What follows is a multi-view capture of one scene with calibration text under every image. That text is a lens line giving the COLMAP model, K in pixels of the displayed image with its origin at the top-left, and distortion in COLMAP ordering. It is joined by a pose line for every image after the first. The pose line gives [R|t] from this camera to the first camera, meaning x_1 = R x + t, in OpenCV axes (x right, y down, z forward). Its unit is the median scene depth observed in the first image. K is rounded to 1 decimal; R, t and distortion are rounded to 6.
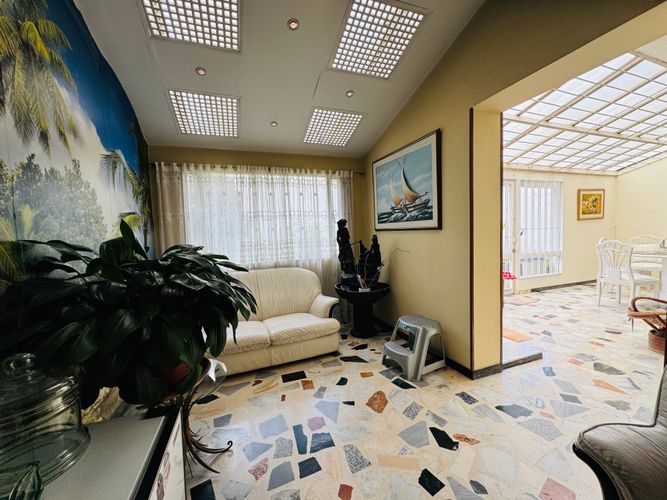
lens RADIAL K [[263.8, 0, 335.6], [0, 263.8, 247.7], [0, 0, 1]] dist [0.000333, -0.000172]
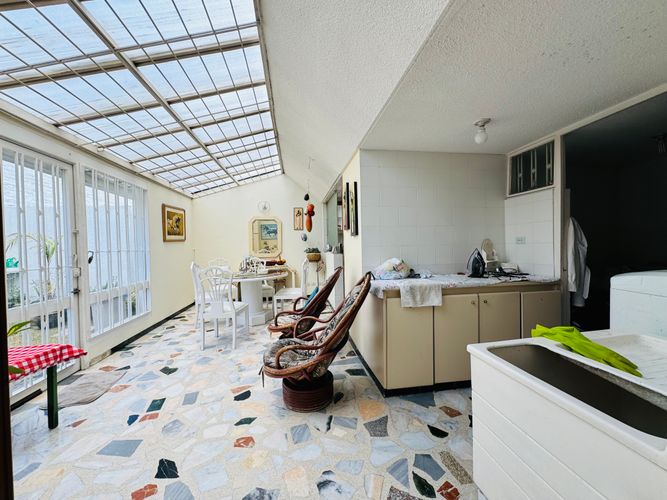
lens RADIAL K [[263.8, 0, 336.6], [0, 263.8, 250.7], [0, 0, 1]] dist [0.000333, -0.000172]
pose [[0.186694, 0.007826, 0.982387, 0.219928], [0.060086, 0.998005, -0.019369, -0.028374], [-0.980579, 0.062644, 0.185851, 0.335572]]
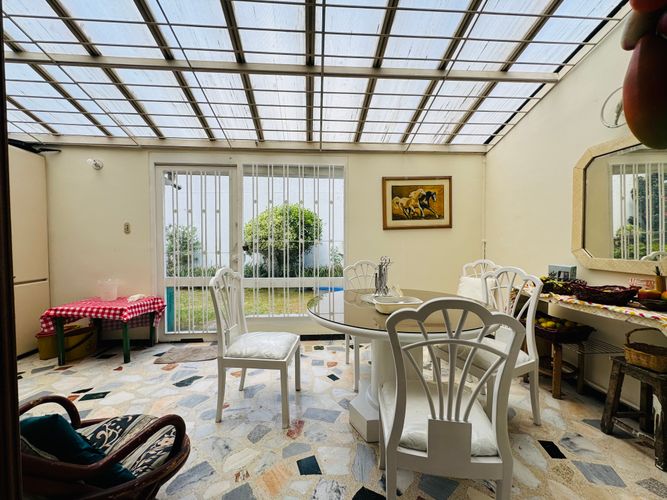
lens RADIAL K [[263.8, 0, 334.5], [0, 263.8, 250.6], [0, 0, 1]] dist [0.000333, -0.000172]
pose [[0.961726, 0.042273, -0.270733, 1.019458], [-0.043586, 0.999049, 0.001165, -0.054071], [0.270525, 0.010680, 0.962654, 0.409529]]
